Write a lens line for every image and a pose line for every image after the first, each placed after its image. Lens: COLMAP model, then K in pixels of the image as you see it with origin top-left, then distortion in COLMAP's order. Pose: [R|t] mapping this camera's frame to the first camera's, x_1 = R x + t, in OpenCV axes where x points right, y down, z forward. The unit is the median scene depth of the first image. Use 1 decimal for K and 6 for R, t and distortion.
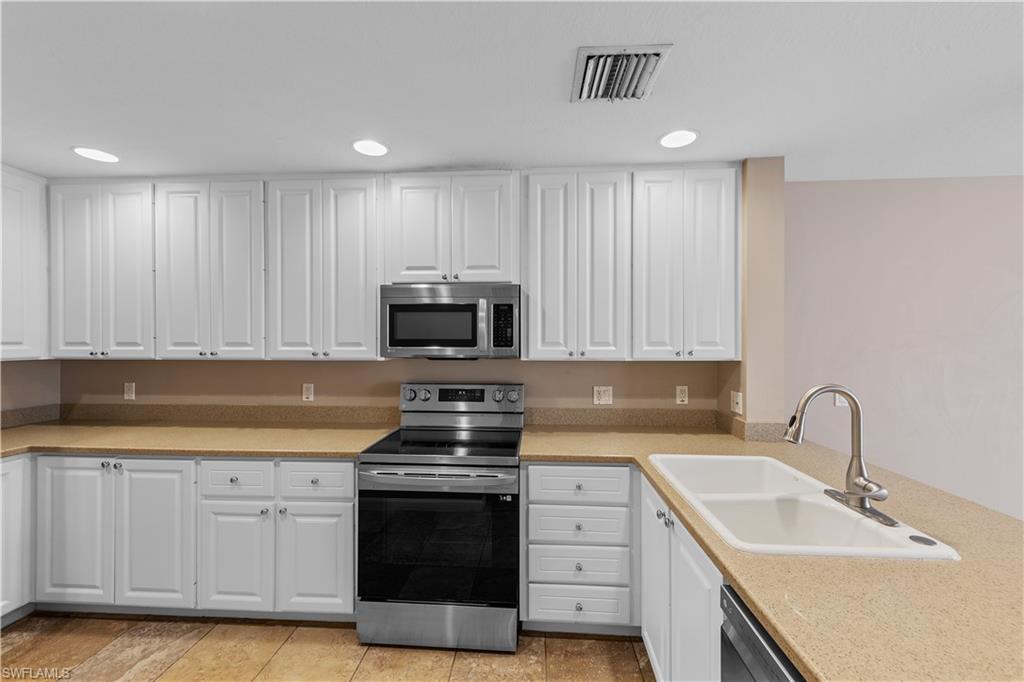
lens RADIAL K [[401.7, 0, 508.5], [0, 401.7, 339.2], [0, 0, 1]] dist [0.005867, 0.000349]
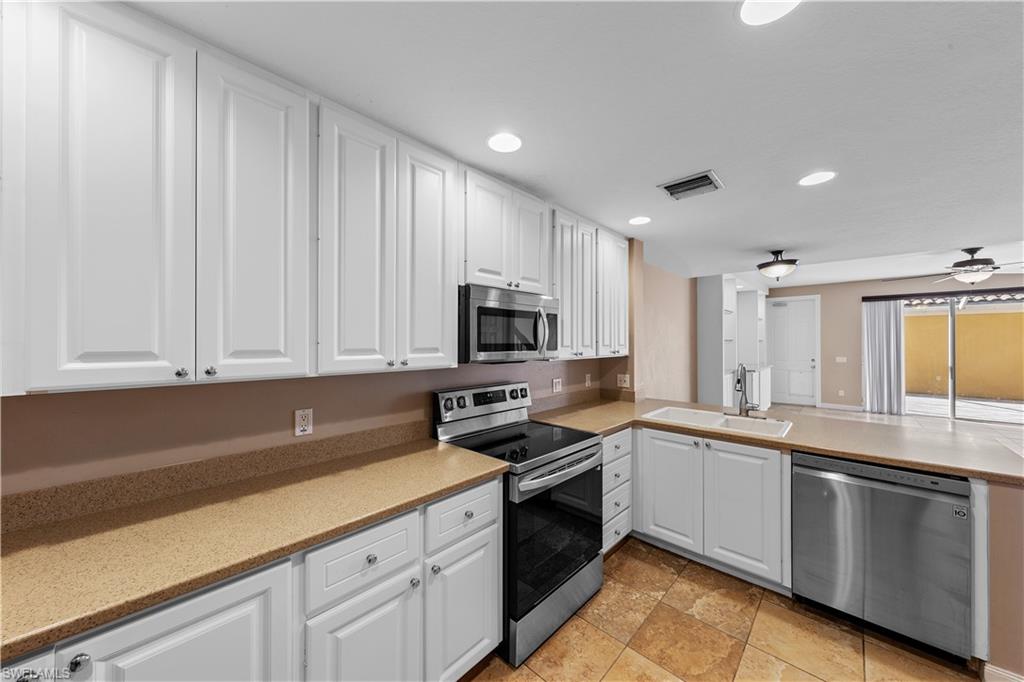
lens RADIAL K [[365.0, 0, 511.5], [0, 365.0, 337.9], [0, 0, 1]] dist [-0.000553, -0.000247]
pose [[0.632624, 0.008756, 0.774409, -0.876335], [0.000100, 0.999935, -0.011389, -0.003946], [-0.774459, 0.007283, 0.632582, 0.390638]]
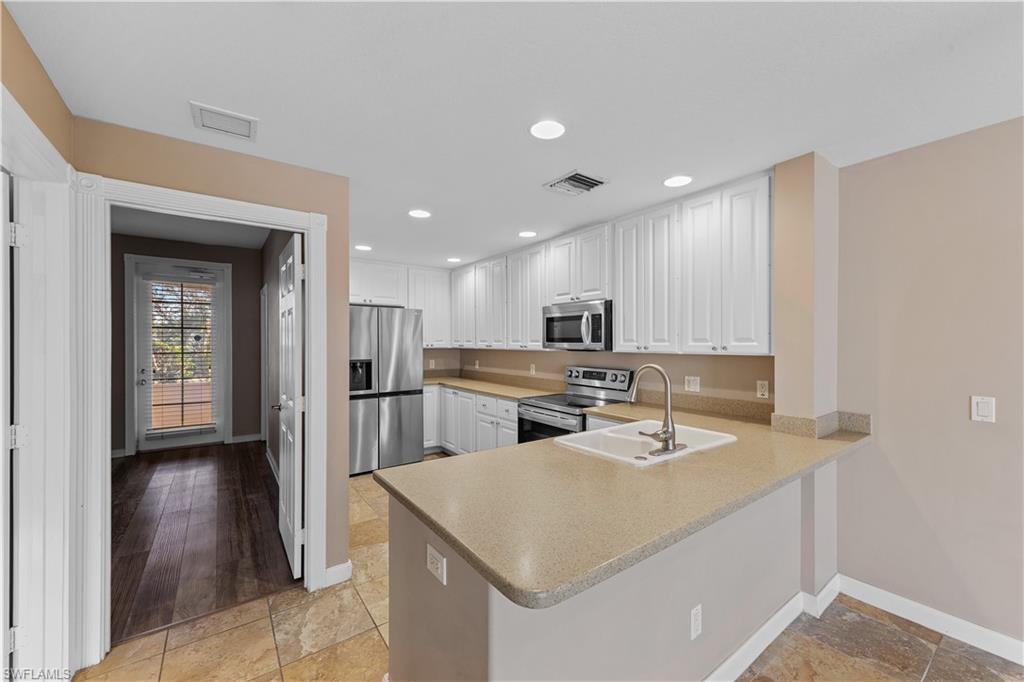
lens RADIAL K [[401.7, 0, 509.4], [0, 401.7, 342.0], [0, 0, 1]] dist [0.005867, 0.000349]
pose [[0.631621, 0.000451, -0.775277, 0.906123], [-0.000040, 1.000000, 0.000549, 0.015581], [0.775277, -0.000316, 0.631621, -0.198898]]
